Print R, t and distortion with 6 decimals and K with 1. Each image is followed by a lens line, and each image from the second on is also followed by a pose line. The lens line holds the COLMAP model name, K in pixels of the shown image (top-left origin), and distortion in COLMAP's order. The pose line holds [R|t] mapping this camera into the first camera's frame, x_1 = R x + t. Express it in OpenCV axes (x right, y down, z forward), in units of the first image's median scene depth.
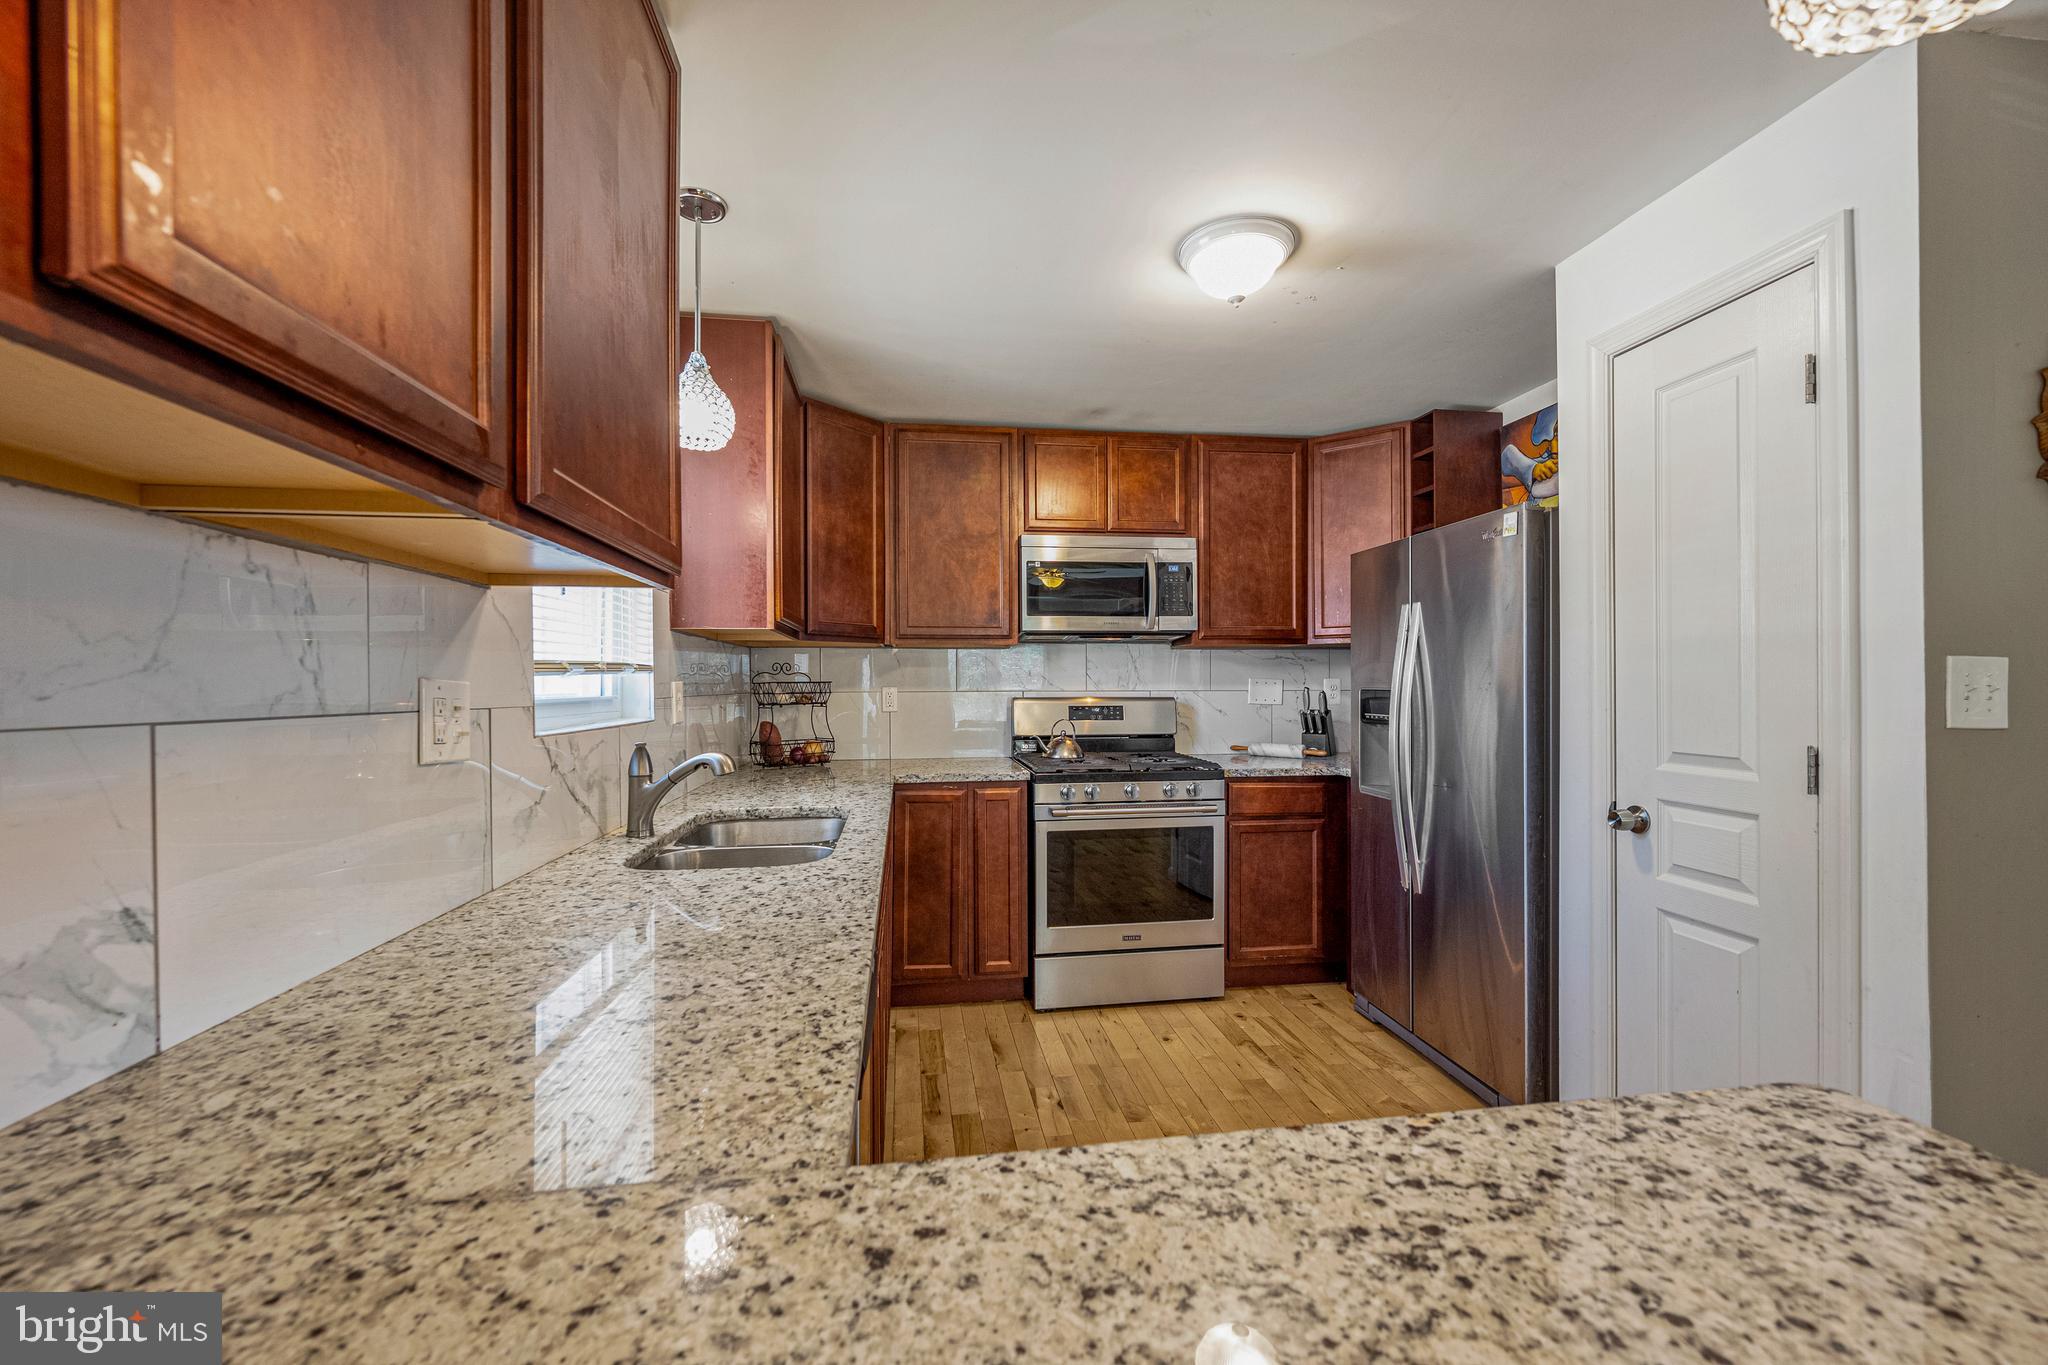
lens RADIAL K [[814.0, 0, 1024.9], [0, 814.0, 685.5], [0, 0, 1]] dist [-0.000951, -0.000086]
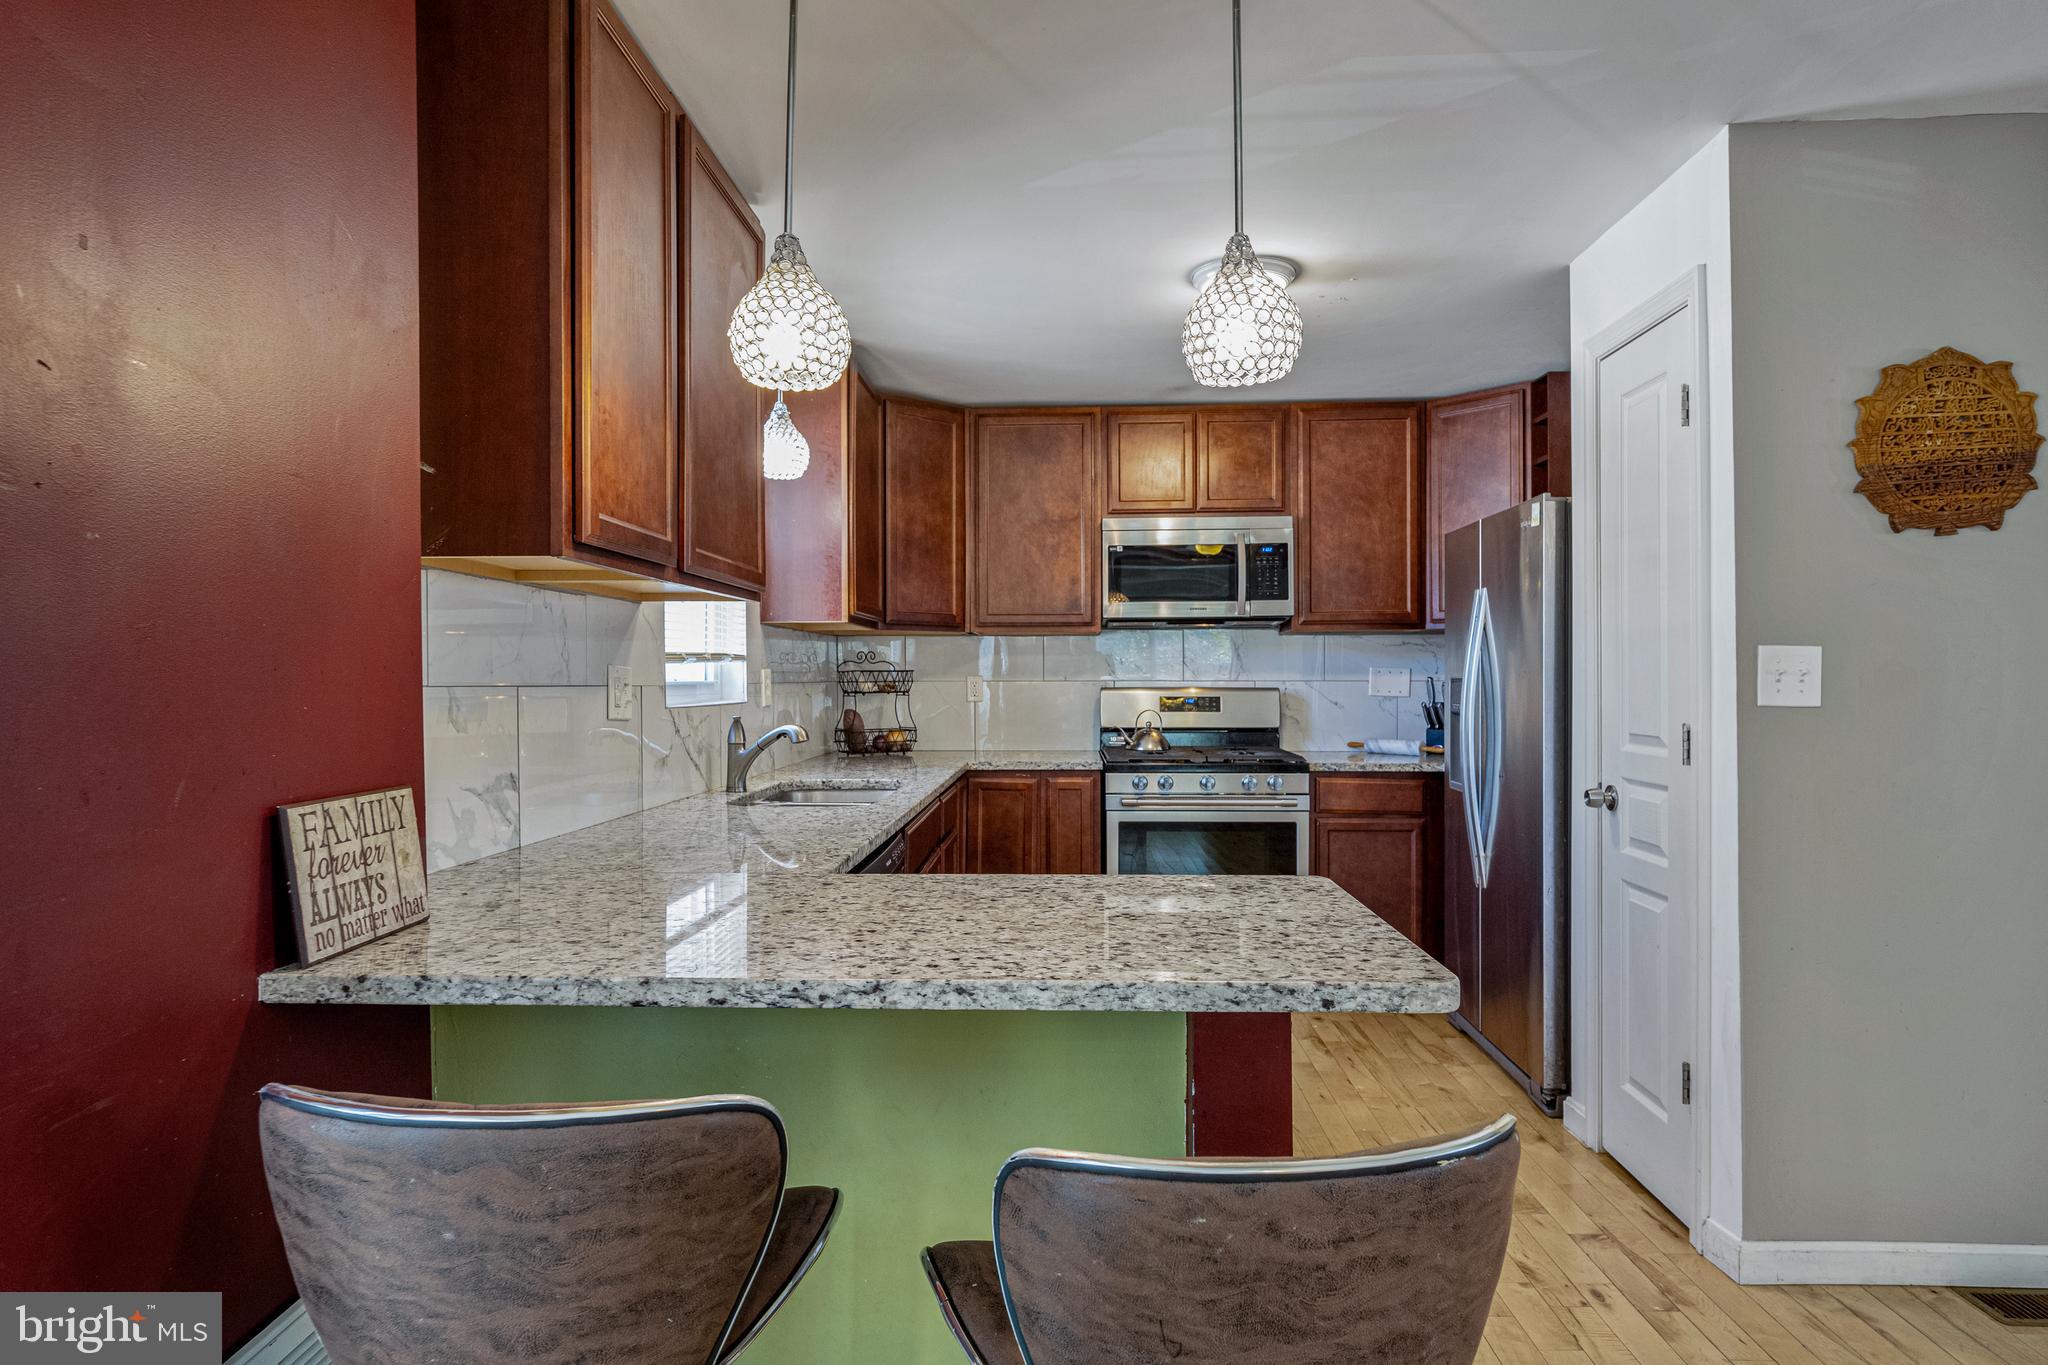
lens RADIAL K [[1147.9, 0, 1024.0], [0, 1147.9, 682.5], [0, 0, 1]] dist [-0.002600, -0.000323]
pose [[0.981942, 0.002178, -0.189167, 0.169864], [-0.001700, 0.999995, 0.002692, 0.006501], [0.189172, -0.002322, 0.981941, -0.373582]]
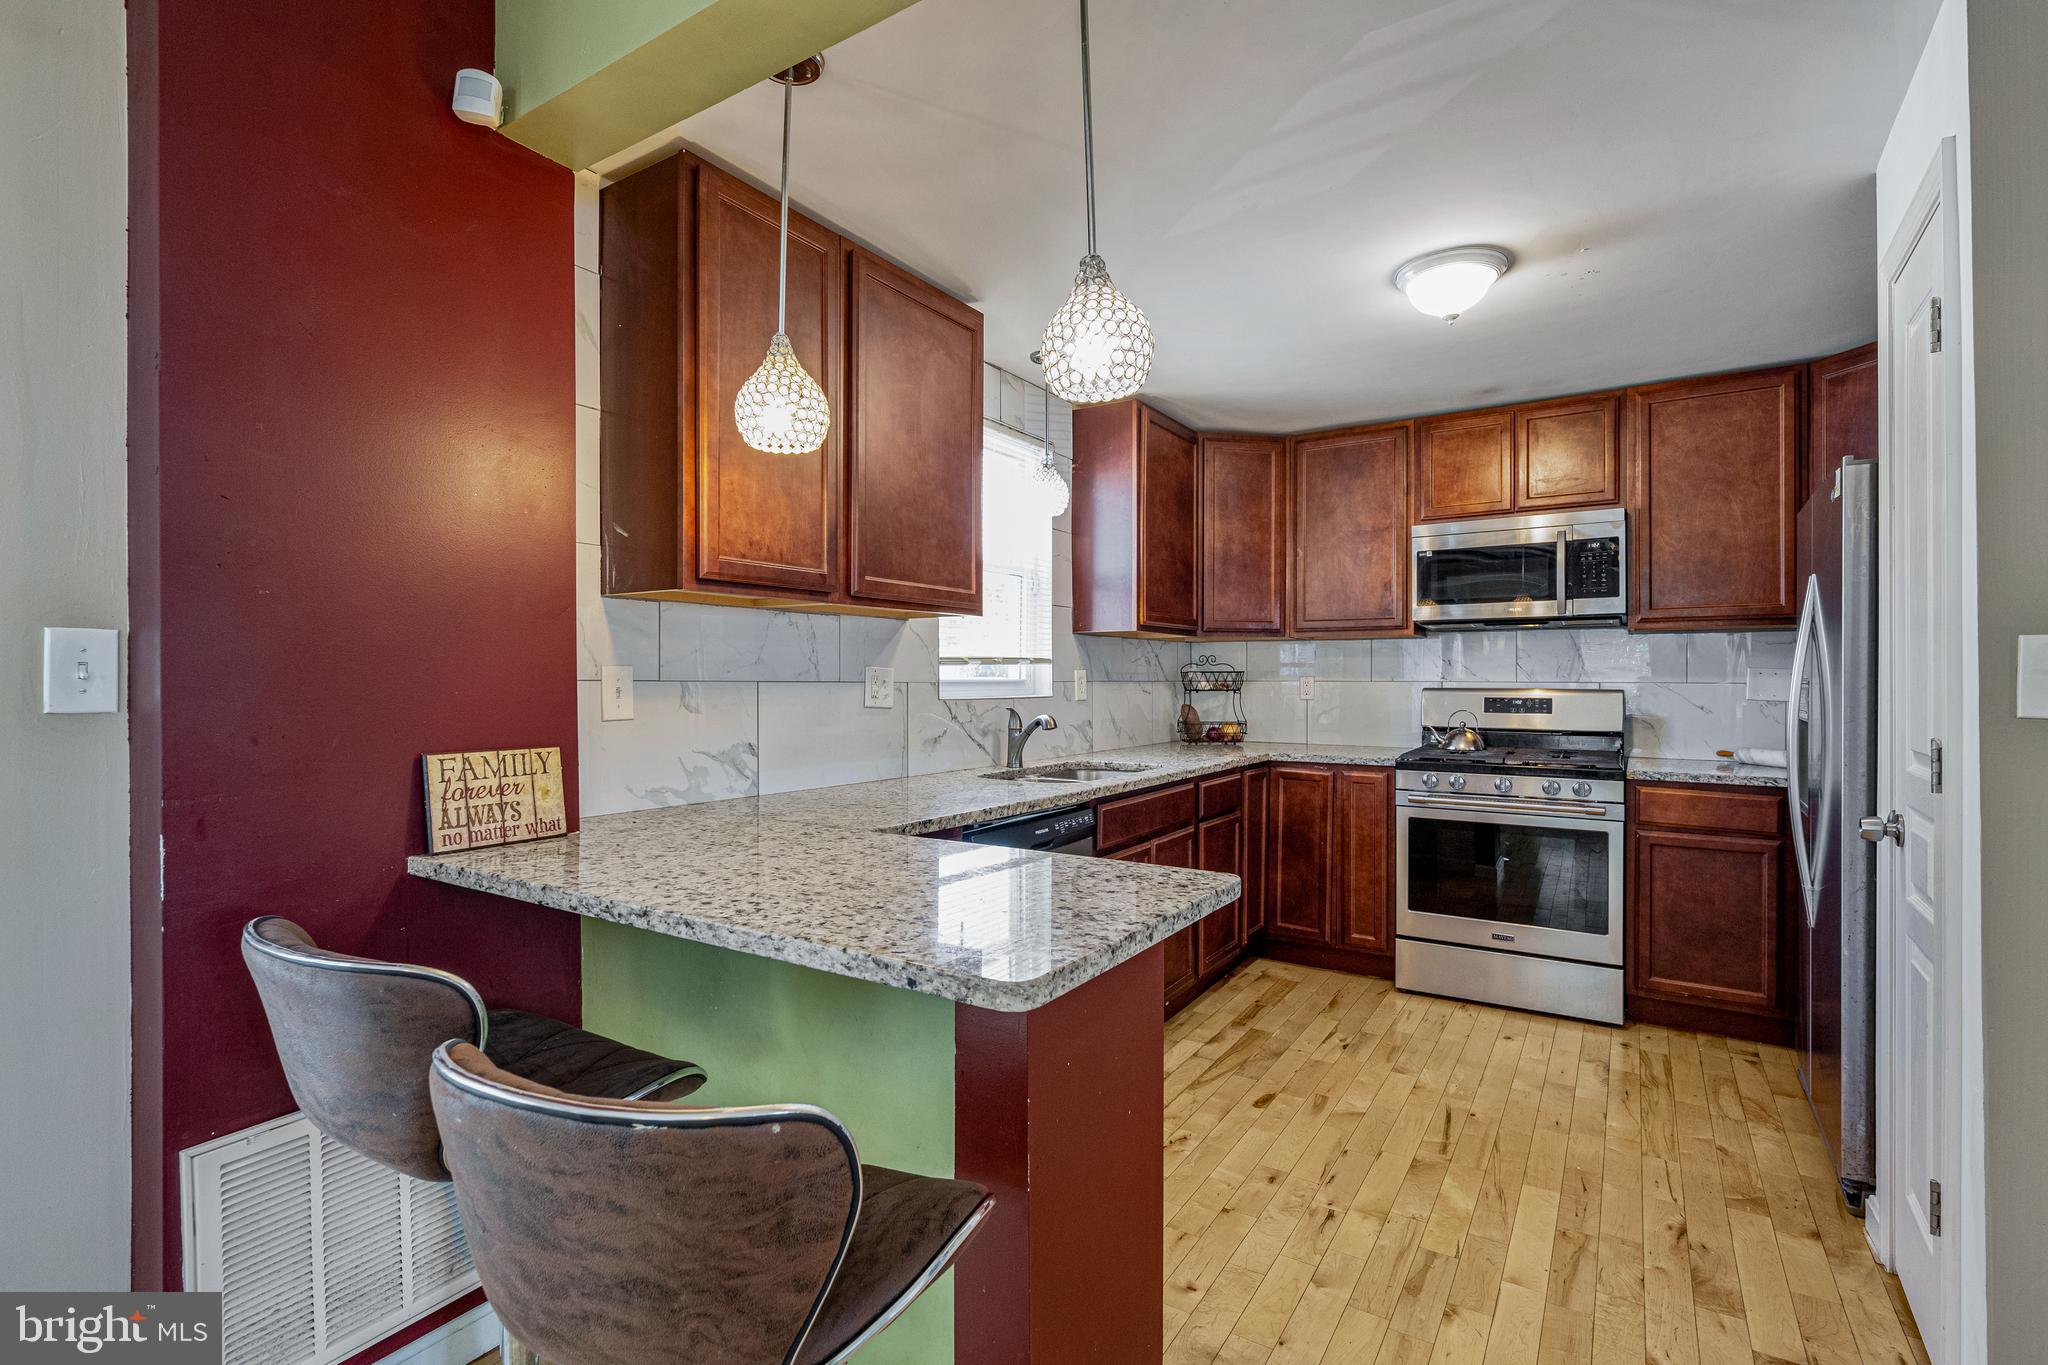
lens RADIAL K [[949.1, 0, 1024.0], [0, 949.1, 682.5], [0, 0, 1]] dist [0.001562, 0.000134]
pose [[0.748354, 0.008102, -0.663250, 0.437843], [-0.006426, 0.999967, 0.004964, 0.006503], [0.663268, 0.000547, 0.748382, -0.210042]]
